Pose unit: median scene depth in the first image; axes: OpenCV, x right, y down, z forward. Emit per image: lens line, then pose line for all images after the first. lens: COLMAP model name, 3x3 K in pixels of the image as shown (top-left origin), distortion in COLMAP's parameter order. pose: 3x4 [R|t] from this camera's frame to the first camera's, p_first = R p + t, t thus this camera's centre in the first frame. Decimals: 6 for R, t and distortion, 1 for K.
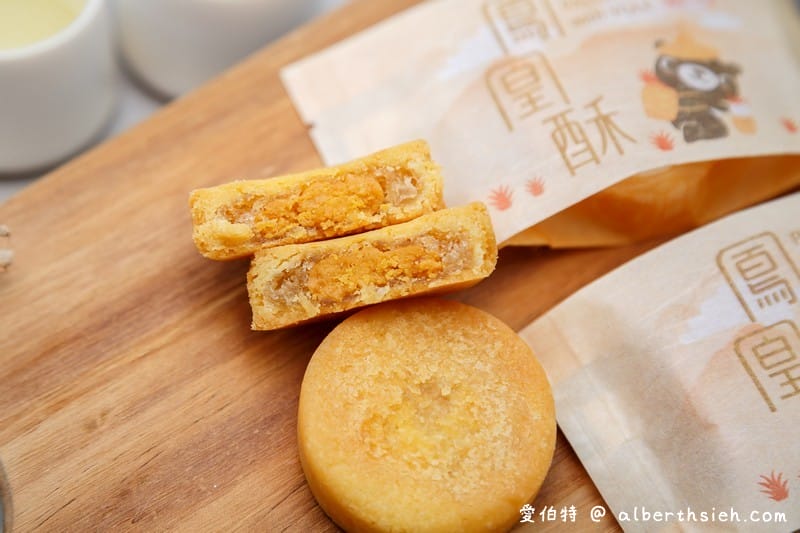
lens RADIAL K [[2429.9, 0, 400.0], [0, 2429.9, 266.5], [0, 0, 1]] dist [0.072073, -0.569358]
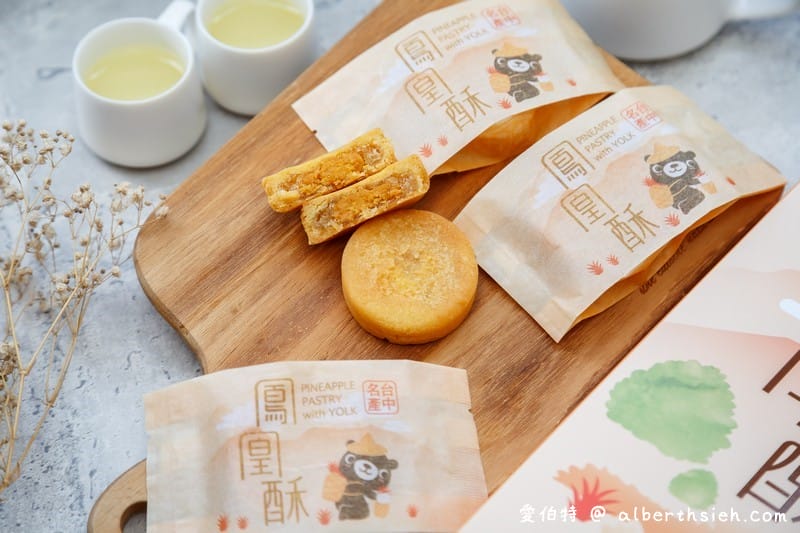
lens RADIAL K [[2238.6, 0, 400.0], [0, 2238.6, 266.5], [0, 0, 1]] dist [0.045718, -0.026131]
pose [[0.981103, -0.192635, 0.018117, -0.026330], [0.192370, 0.981202, 0.015411, 0.029268], [-0.020745, -0.011635, 0.999717, -0.728565]]
